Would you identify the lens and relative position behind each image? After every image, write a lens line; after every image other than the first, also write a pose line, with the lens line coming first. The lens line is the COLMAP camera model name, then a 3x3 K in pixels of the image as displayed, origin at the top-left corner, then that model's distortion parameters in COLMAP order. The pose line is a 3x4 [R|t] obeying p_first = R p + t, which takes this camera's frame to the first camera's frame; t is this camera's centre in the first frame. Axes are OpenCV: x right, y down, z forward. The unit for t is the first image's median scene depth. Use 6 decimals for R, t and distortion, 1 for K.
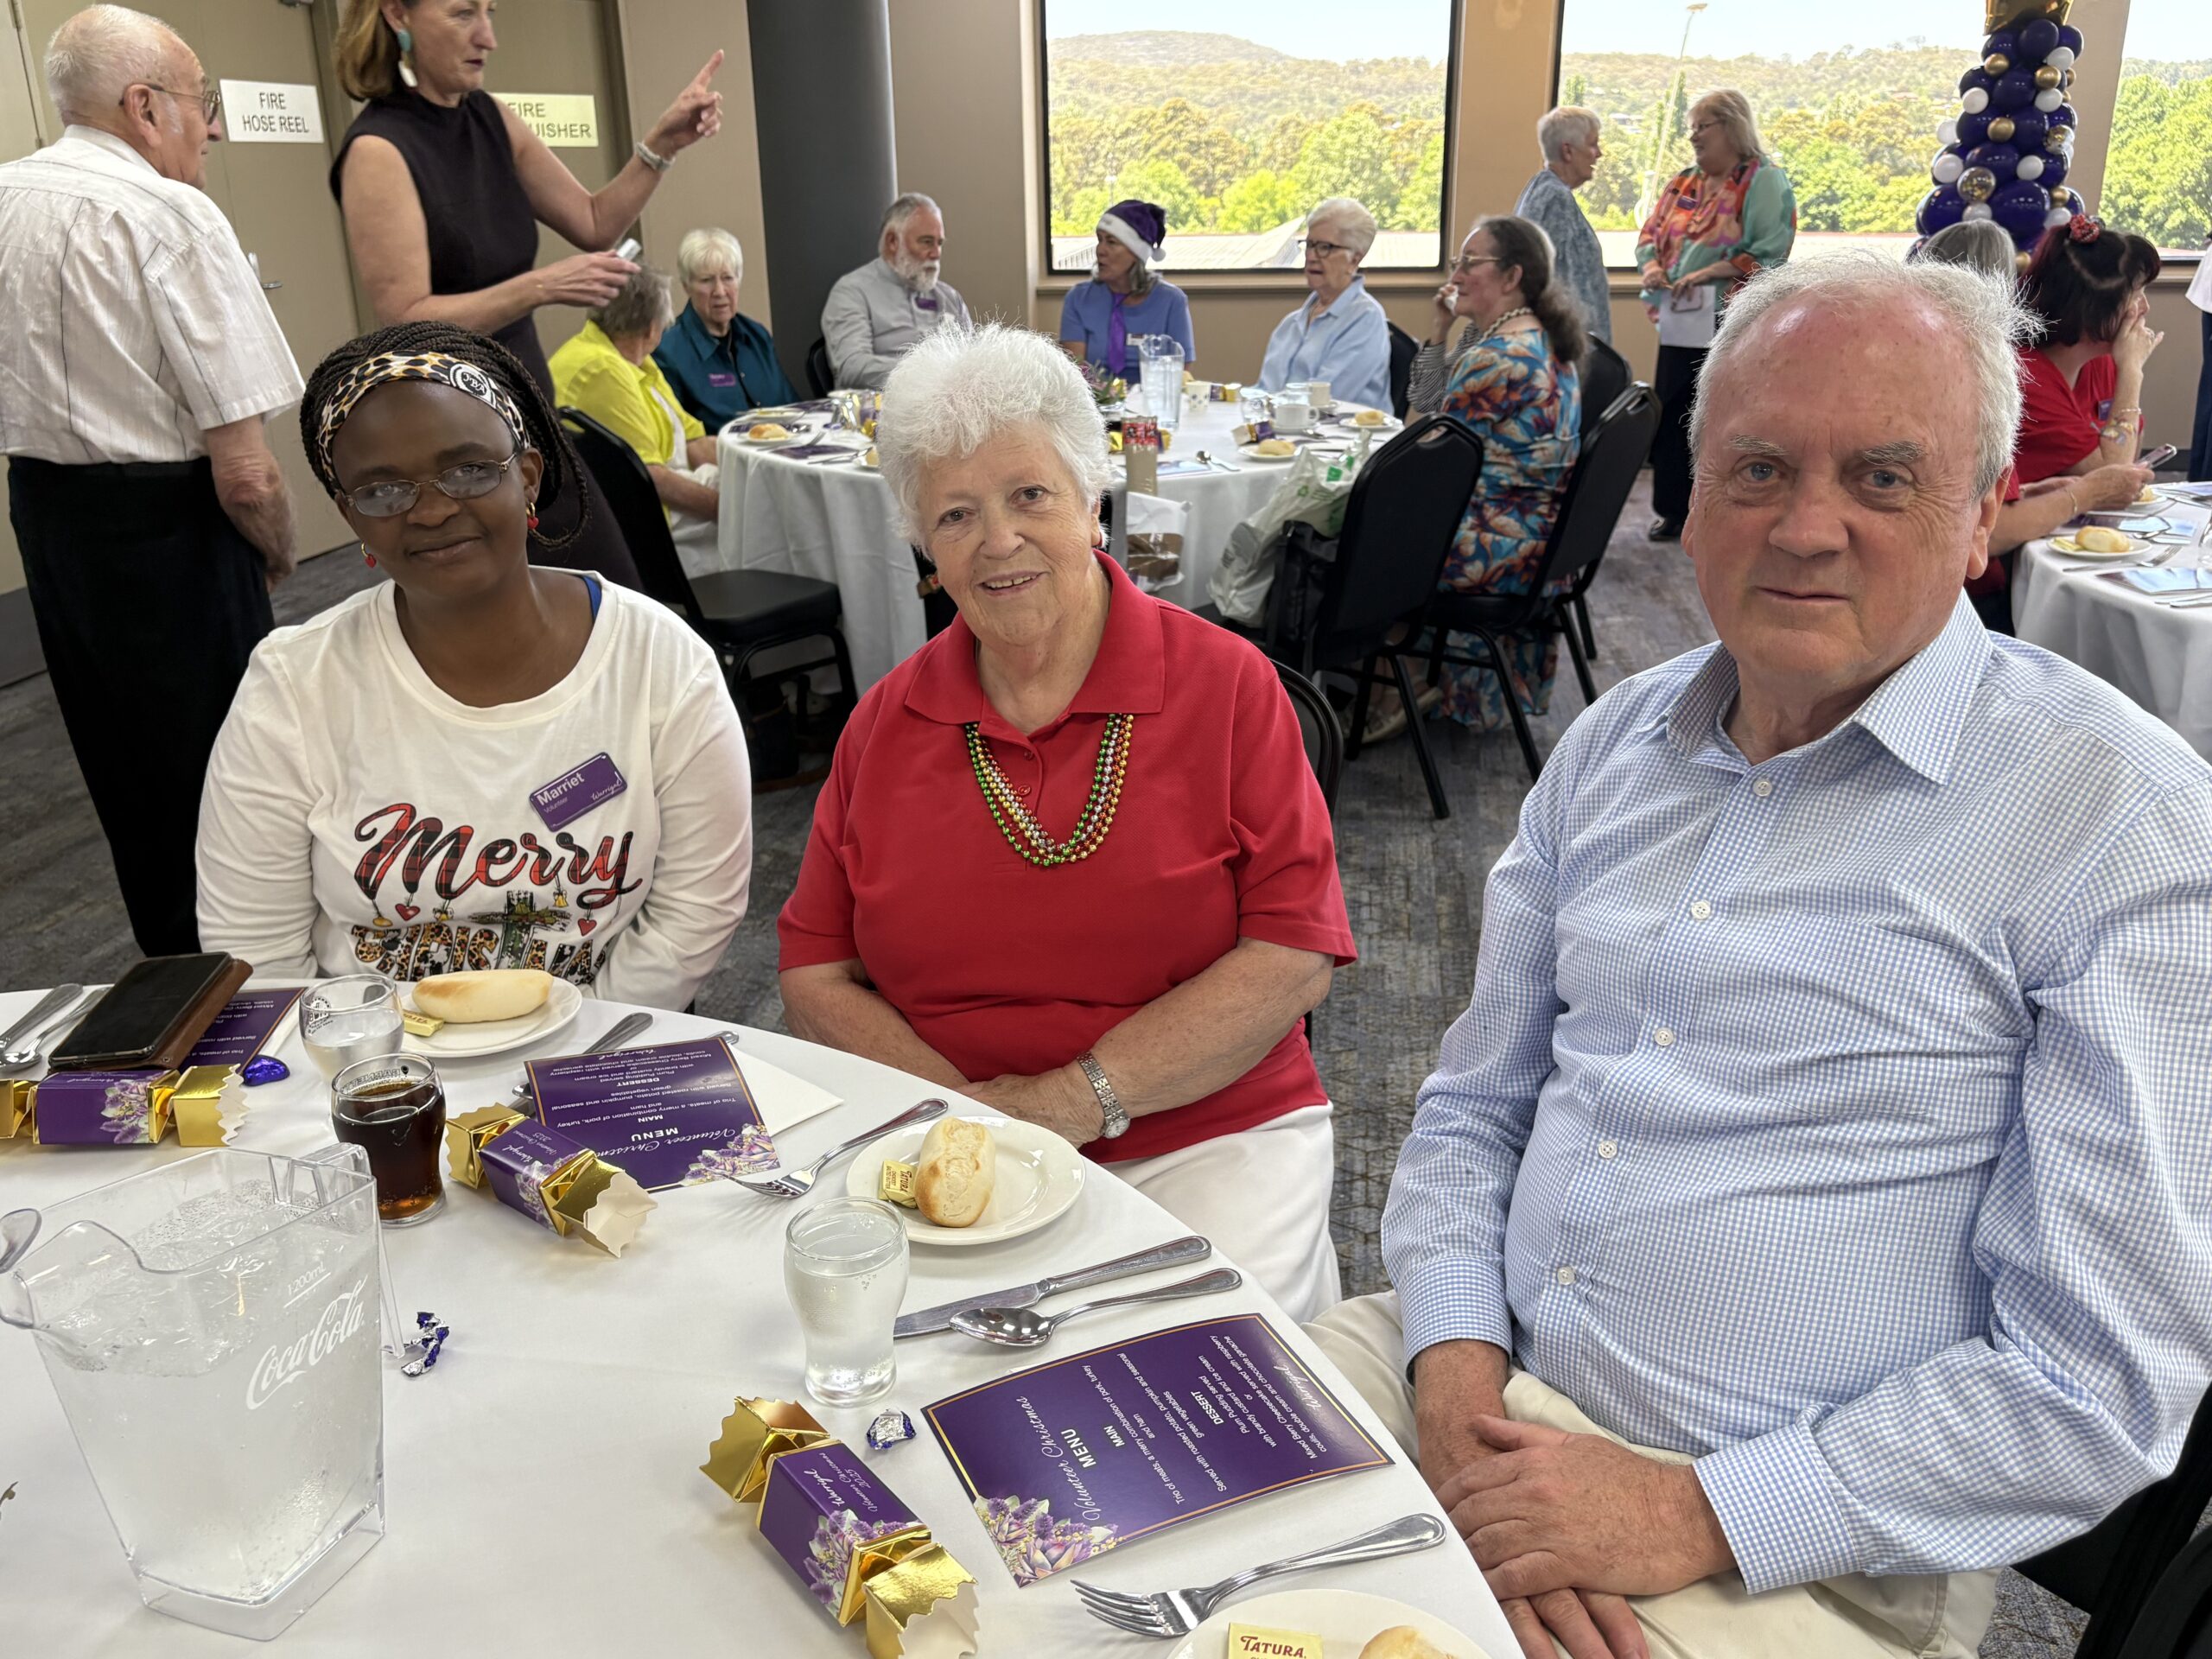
lens RADIAL K [[1840.9, 0, 1106.0], [0, 1840.9, 829.5], [0, 0, 1]] dist [-0.000528, 0.000095]
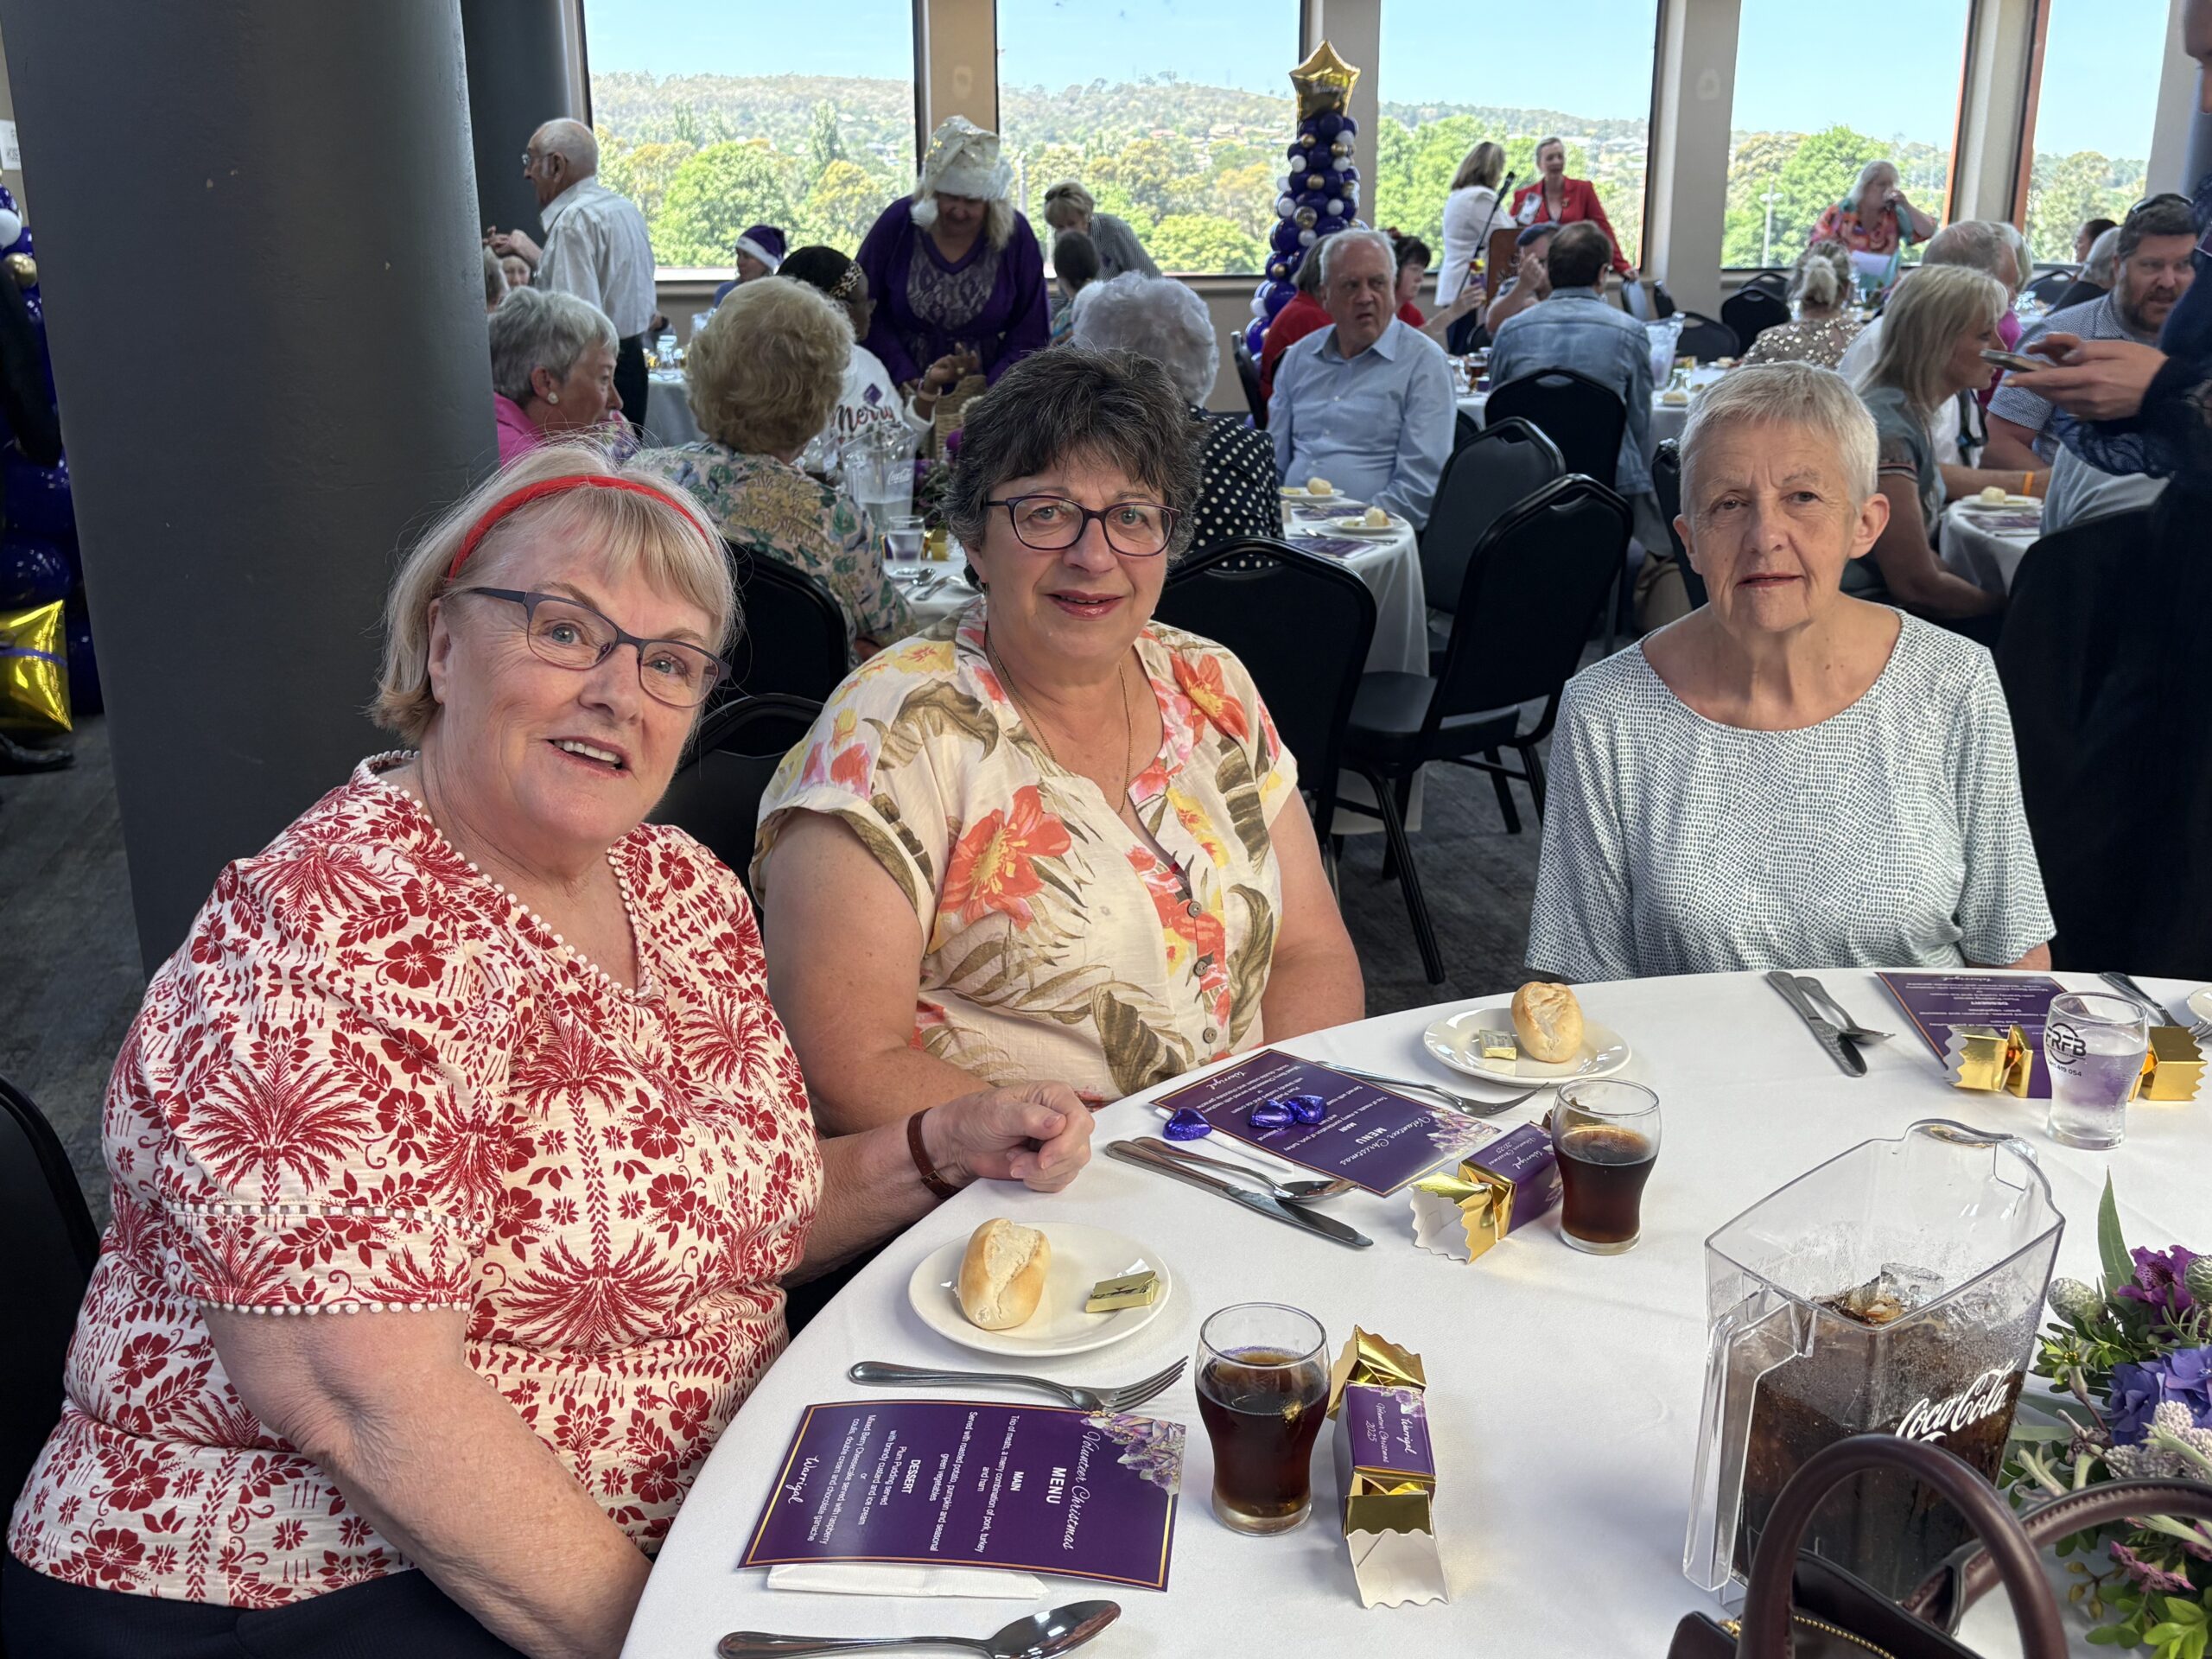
lens RADIAL K [[2092.5, 0, 1106.0], [0, 2092.5, 829.5], [0, 0, 1]] dist [-0.001595, -0.000220]
pose [[0.935632, -0.096048, 0.339659, -0.318825], [0.114277, 0.992866, -0.034030, 0.193149], [-0.333968, 0.070655, 0.939933, -0.538606]]
